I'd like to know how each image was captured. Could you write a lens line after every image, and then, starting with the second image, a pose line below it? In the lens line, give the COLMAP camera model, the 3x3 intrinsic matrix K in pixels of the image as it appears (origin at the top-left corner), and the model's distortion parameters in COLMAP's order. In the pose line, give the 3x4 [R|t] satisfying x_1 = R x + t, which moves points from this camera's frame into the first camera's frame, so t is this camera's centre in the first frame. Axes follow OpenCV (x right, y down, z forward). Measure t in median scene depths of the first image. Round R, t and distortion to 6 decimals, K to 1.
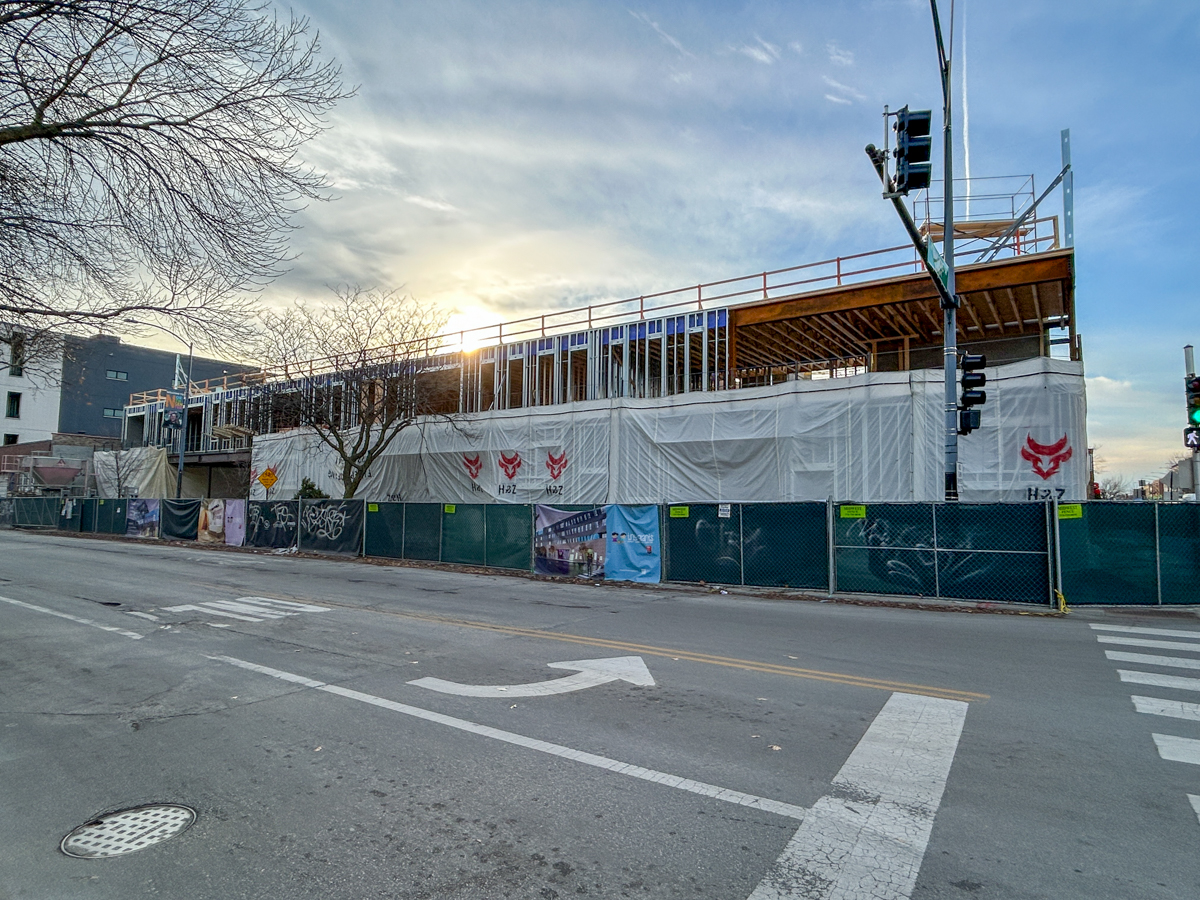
lens RADIAL K [[689.7, 0, 600.0], [0, 689.7, 450.0], [0, 0, 1]] dist [-0.003242, -0.000478]
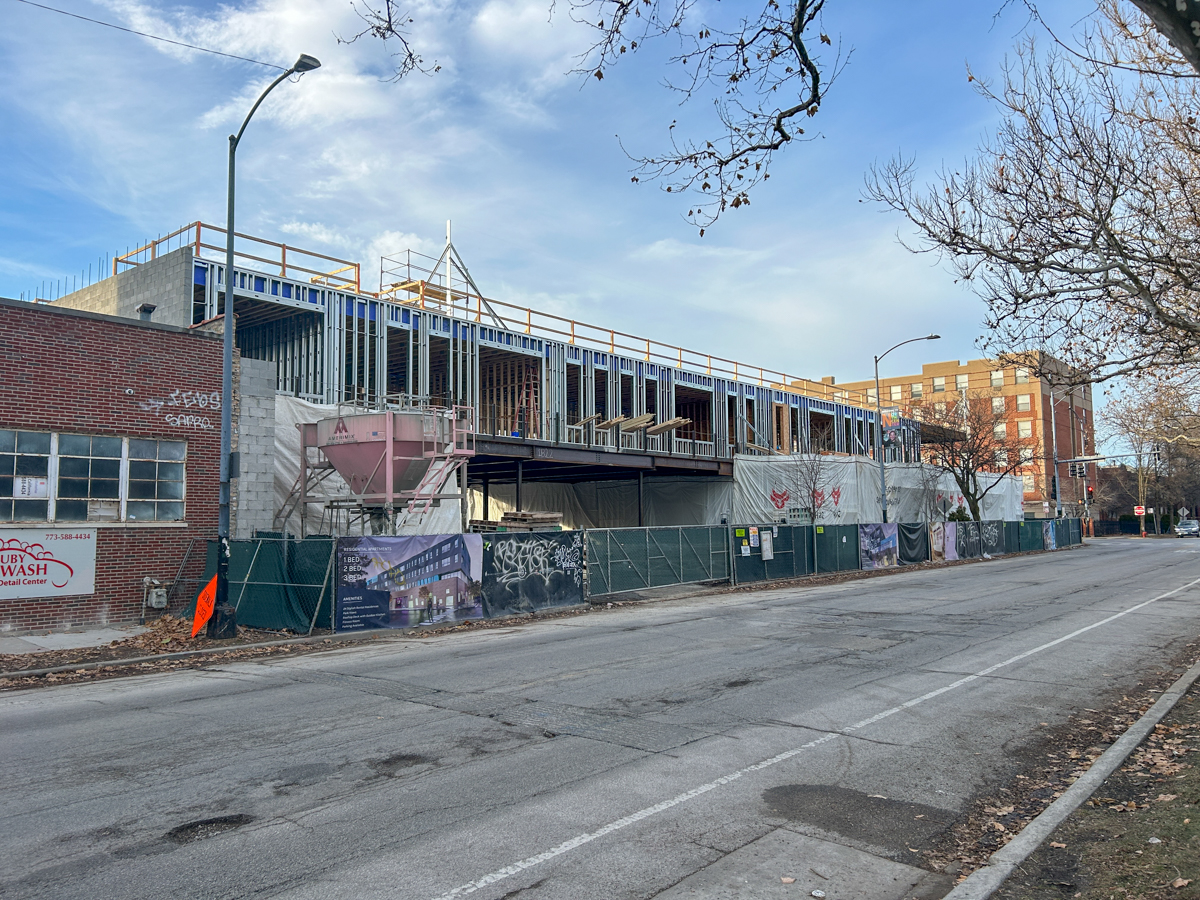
lens RADIAL K [[884.2, 0, 600.0], [0, 884.2, 450.0], [0, 0, 1]] dist [0.000641, -0.000046]
pose [[0.086053, 0.079230, 0.993135, -1.513618], [-0.056920, 0.995596, -0.074495, 0.070661], [-0.994663, -0.050119, 0.090184, 1.066584]]
